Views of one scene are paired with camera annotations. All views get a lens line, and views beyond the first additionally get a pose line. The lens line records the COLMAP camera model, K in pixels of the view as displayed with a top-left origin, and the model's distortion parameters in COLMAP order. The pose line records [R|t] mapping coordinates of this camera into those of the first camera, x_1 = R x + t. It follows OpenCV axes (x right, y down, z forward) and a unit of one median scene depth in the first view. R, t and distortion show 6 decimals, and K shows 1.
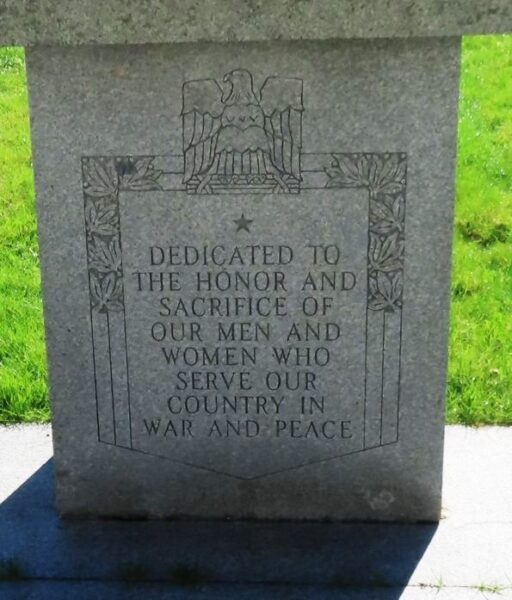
lens RADIAL K [[441.5, 0, 256.9], [0, 441.5, 299.9], [0, 0, 1]] dist [0.003176, 0.002042]
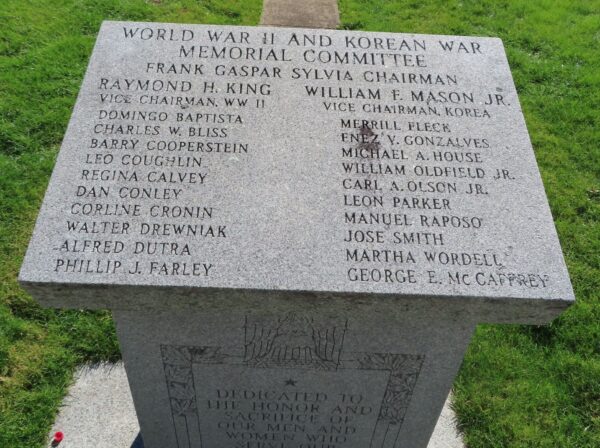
lens RADIAL K [[466.6, 0, 299.0], [0, 466.6, 224.0], [0, 0, 1]] dist [-0.001408, -0.000934]
pose [[0.997533, 0.044958, 0.053911, -0.100584], [-0.065193, 0.878086, 0.474040, -1.225716], [-0.026027, -0.476386, 0.878851, 0.027235]]
